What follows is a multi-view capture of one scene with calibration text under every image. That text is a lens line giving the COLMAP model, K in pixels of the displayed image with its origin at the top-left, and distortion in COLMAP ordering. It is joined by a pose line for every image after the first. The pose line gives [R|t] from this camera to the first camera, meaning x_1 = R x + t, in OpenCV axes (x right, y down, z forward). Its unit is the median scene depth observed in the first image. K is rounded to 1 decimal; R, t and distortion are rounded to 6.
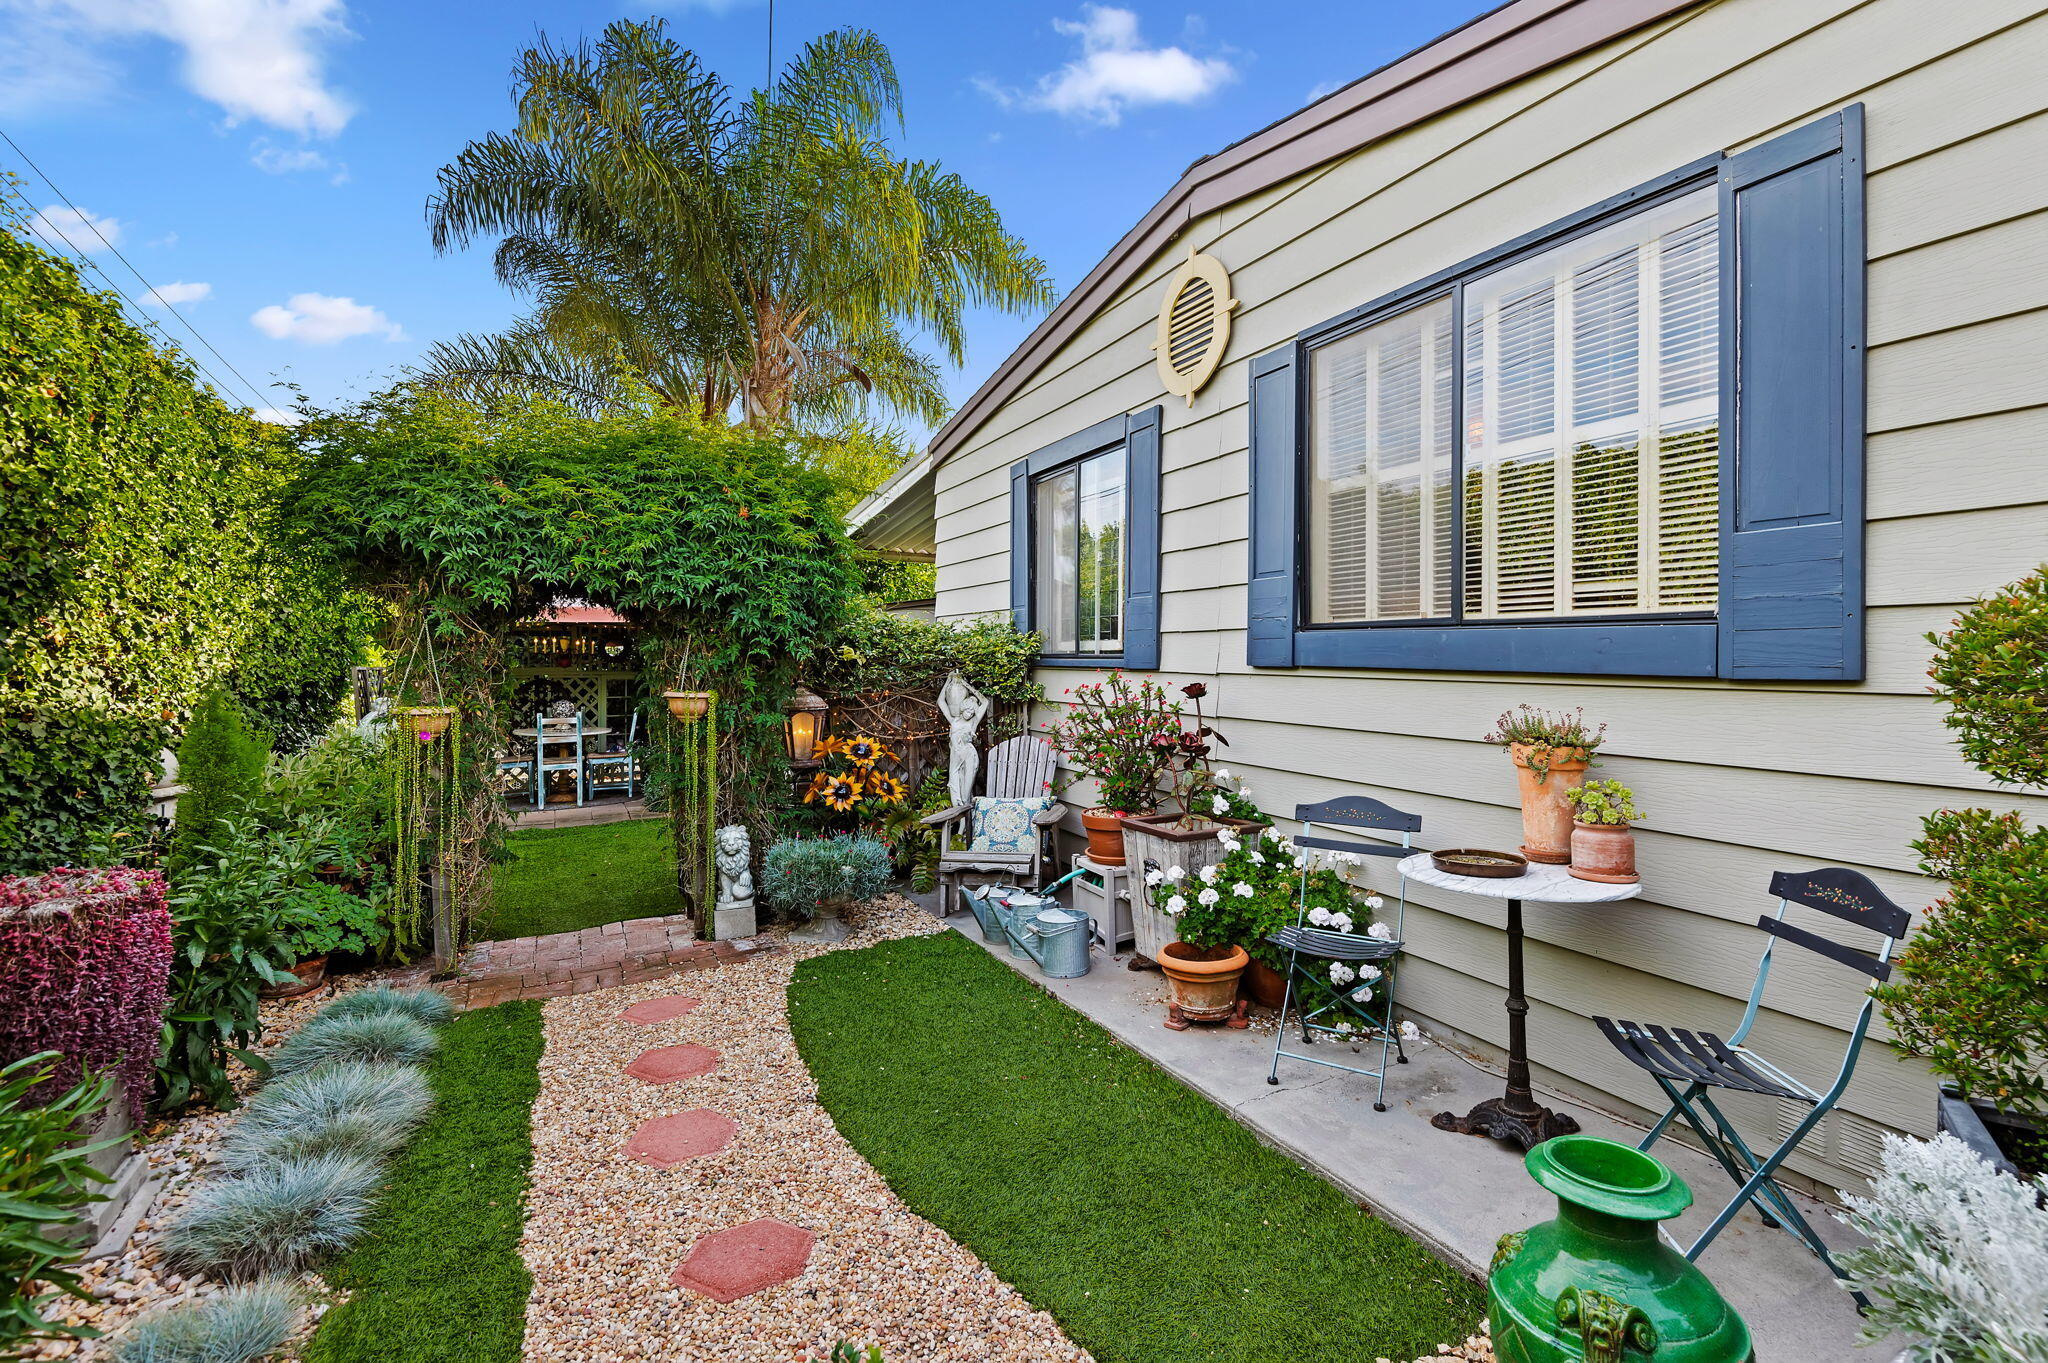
lens RADIAL K [[1013.3, 0, 1027.6], [0, 1013.3, 666.4], [0, 0, 1]] dist [0.003381, 0.000158]
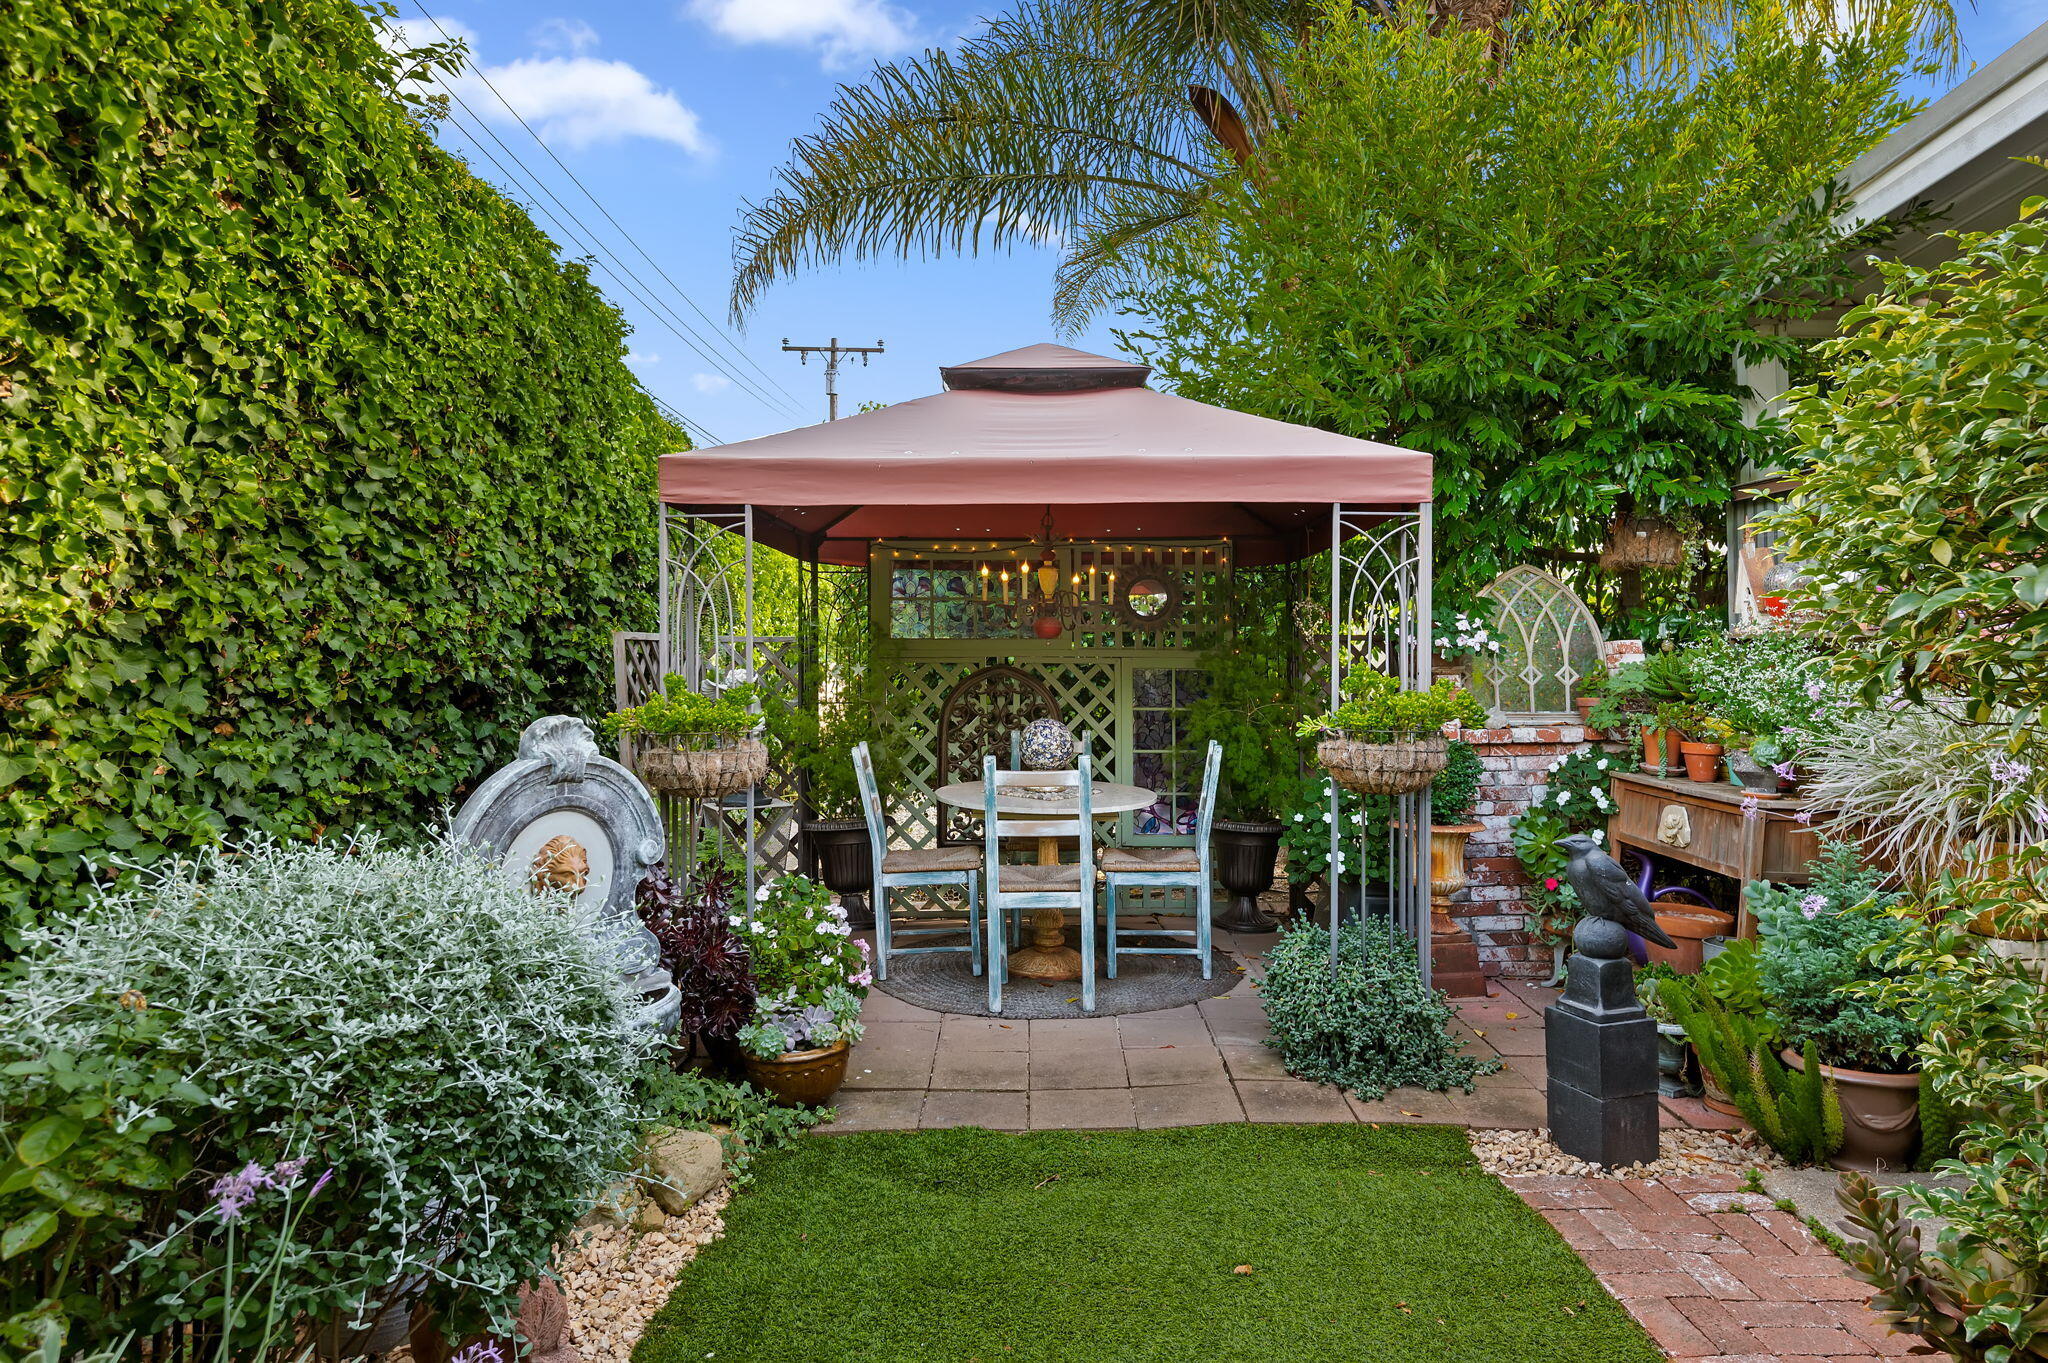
lens RADIAL K [[1013.3, 0, 1025.8], [0, 1013.3, 672.5], [0, 0, 1]] dist [0.003381, 0.000158]
pose [[0.905678, 0.002515, -0.423960, -0.290848], [0.001814, 0.999950, 0.009808, 0.011279], [0.423963, -0.009652, 0.905628, 0.624186]]
